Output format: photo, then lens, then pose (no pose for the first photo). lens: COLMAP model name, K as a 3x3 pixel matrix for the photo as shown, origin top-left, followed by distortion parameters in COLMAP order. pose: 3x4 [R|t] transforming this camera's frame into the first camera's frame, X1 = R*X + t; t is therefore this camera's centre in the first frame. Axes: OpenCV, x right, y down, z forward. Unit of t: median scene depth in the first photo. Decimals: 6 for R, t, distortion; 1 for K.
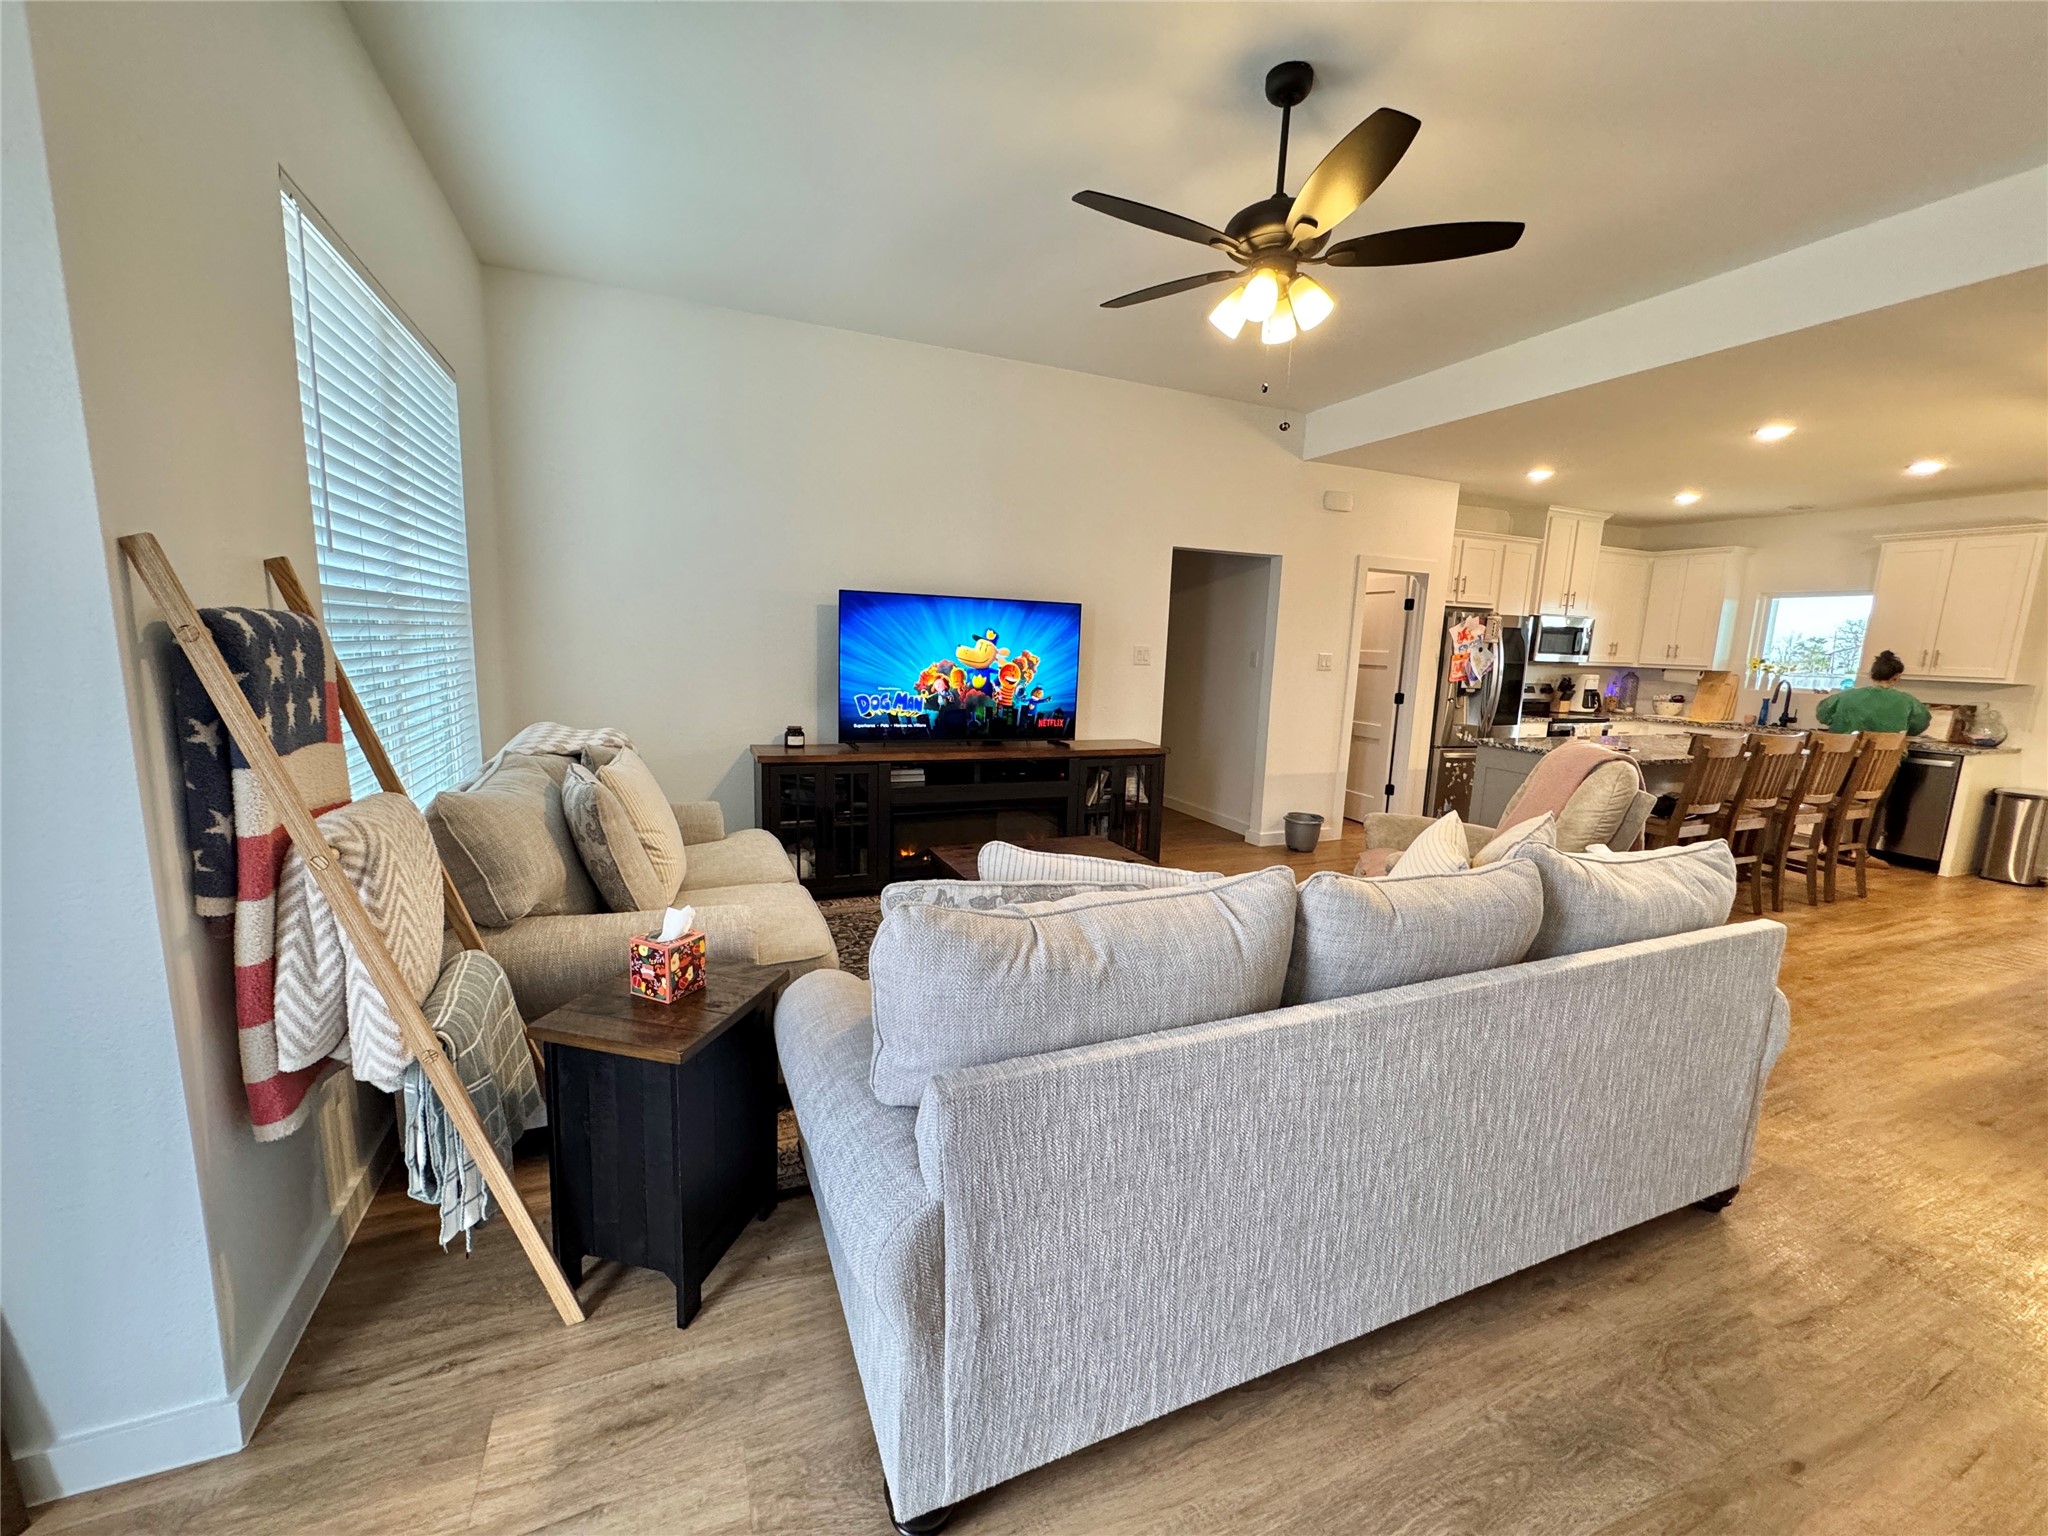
lens RADIAL K [[814.2, 0, 1025.4], [0, 814.2, 766.0], [0, 0, 1]] dist [-0.000185, -0.000370]
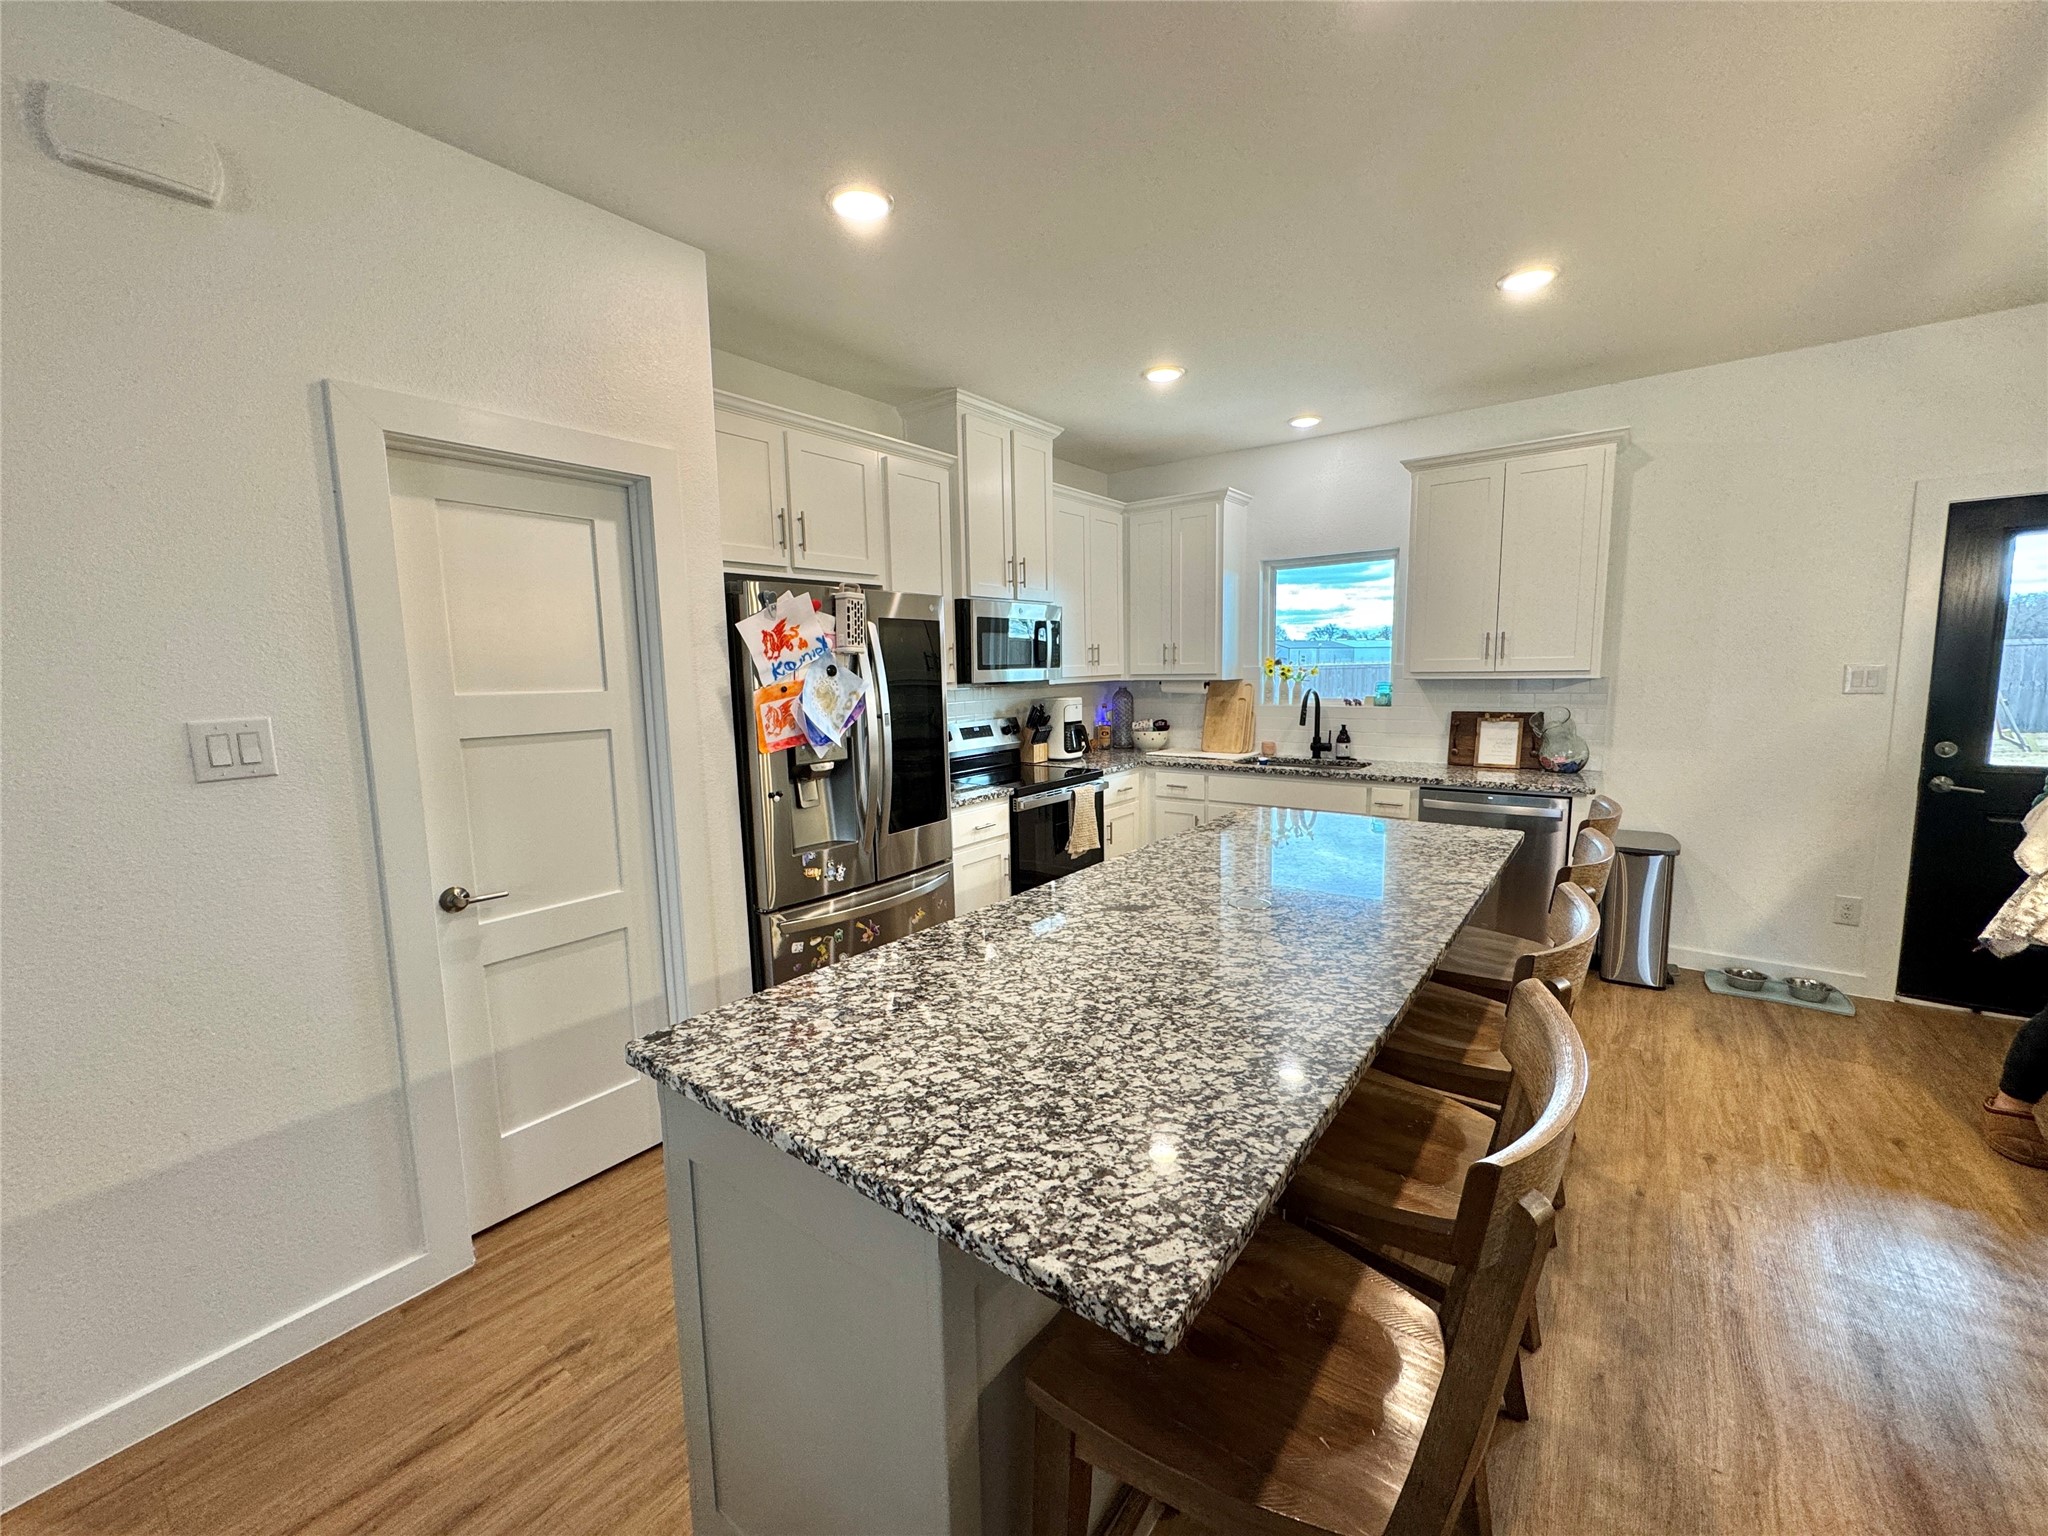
lens RADIAL K [[814.2, 0, 1025.4], [0, 814.2, 766.0], [0, 0, 1]] dist [-0.000185, -0.000370]
pose [[0.866769, -0.113901, 0.485529, 0.394506], [0.127283, 0.991851, 0.005452, -0.075023], [-0.482193, 0.057074, 0.874204, 0.526088]]
